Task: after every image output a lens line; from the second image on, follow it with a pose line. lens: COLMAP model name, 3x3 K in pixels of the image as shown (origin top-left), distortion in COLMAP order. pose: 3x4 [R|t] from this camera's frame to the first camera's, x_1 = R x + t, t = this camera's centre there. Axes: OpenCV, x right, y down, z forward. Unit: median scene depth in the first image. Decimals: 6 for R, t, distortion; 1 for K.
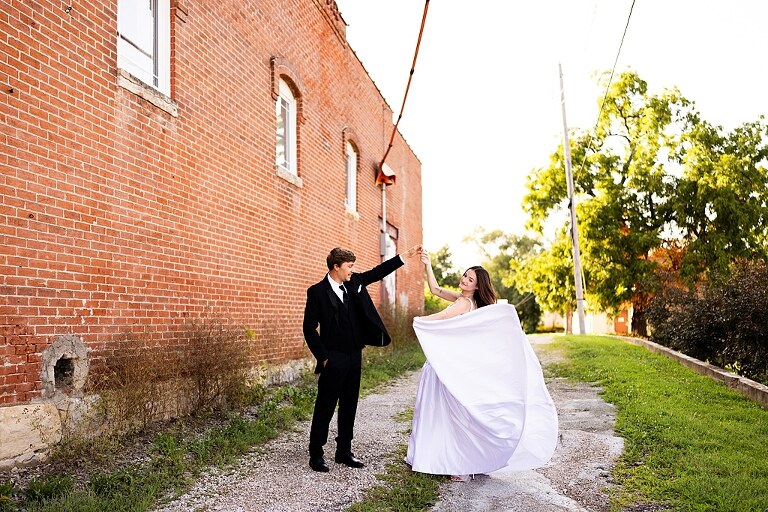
lens RADIAL K [[821.1, 0, 384.0], [0, 821.1, 256.0], [0, 0, 1]] dist [0.012227, -0.002200]
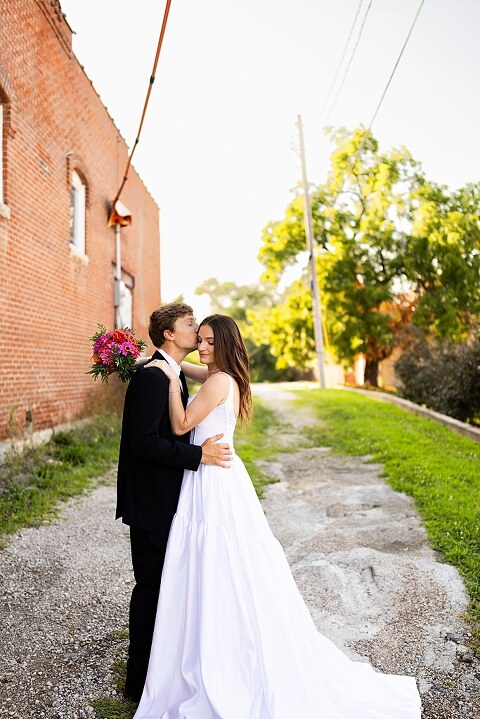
lens RADIAL K [[678.2, 0, 253.4], [0, 678.2, 345.2], [0, 0, 1]] dist [0.003321, -0.002882]
pose [[0.981682, -0.000198, 0.190526, 0.002902], [-0.010608, 0.998391, 0.055695, -0.000810], [-0.190231, -0.056696, 0.980101, 0.194576]]
